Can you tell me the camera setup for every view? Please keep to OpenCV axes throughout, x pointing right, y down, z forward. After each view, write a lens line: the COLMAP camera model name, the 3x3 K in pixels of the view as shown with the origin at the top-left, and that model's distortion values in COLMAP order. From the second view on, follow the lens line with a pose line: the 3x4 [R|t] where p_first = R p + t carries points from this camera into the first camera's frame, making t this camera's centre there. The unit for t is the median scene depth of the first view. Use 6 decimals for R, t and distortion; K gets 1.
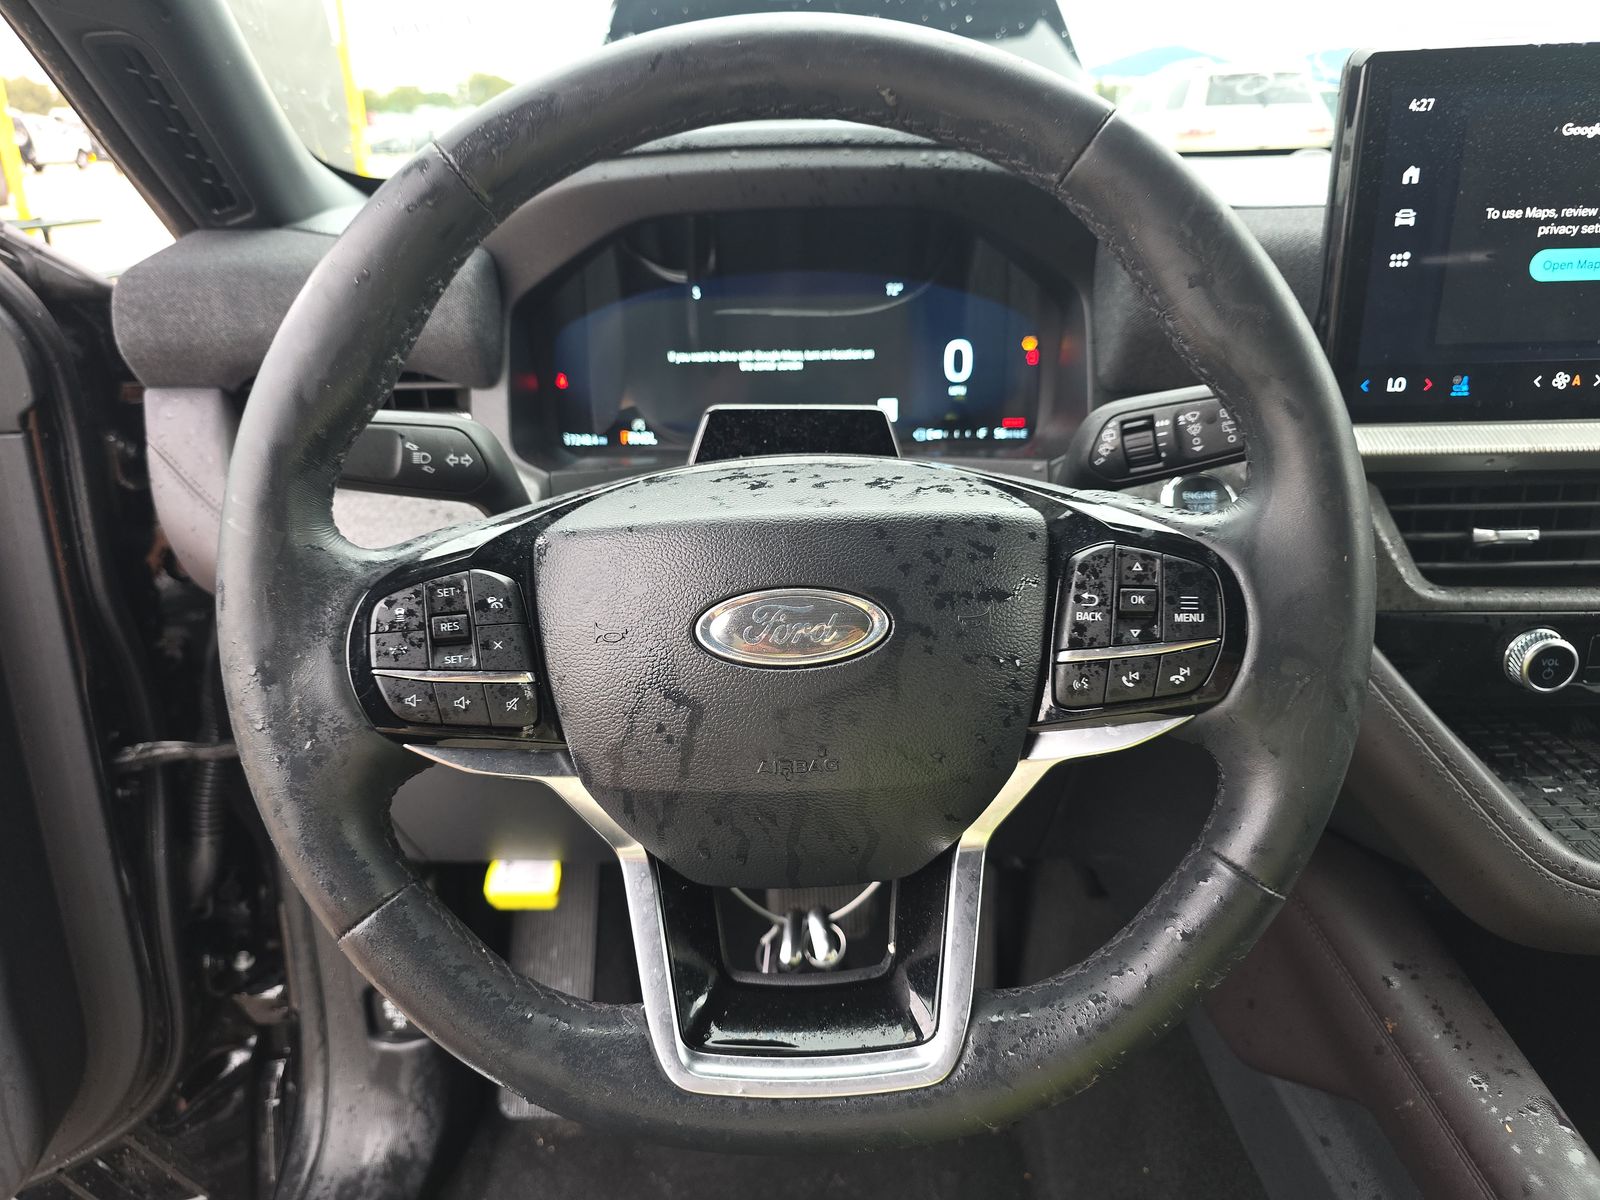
lens RADIAL K [[1152.4, 0, 800.0], [0, 1152.4, 600.0], [0, 0, 1]] dist [-0.007650, -0.004506]
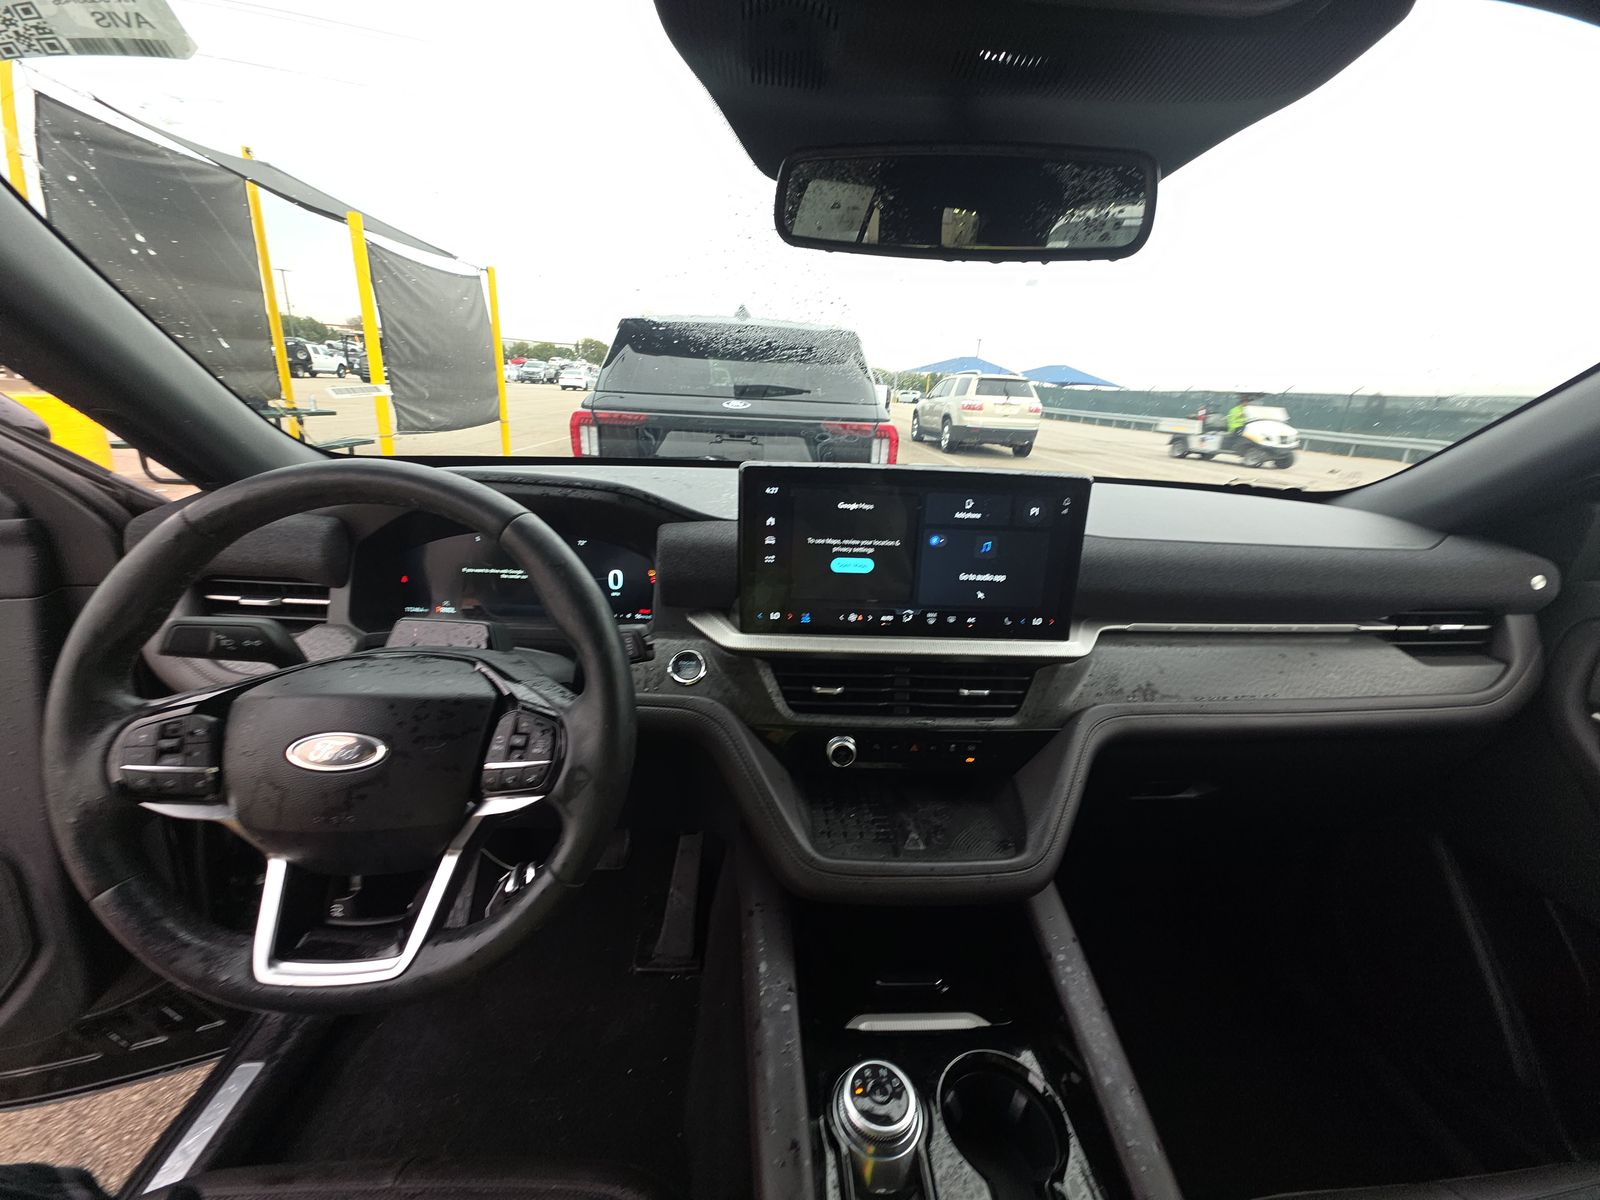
lens RADIAL K [[649.1, 0, 800.0], [0, 649.1, 600.0], [0, 0, 1]] dist [-0.000345, -0.000331]
pose [[0.994232, 0.048552, 0.095635, 0.472372], [-0.040593, 0.995682, -0.083489, -0.125140], [-0.099275, 0.079126, 0.991909, -0.184011]]
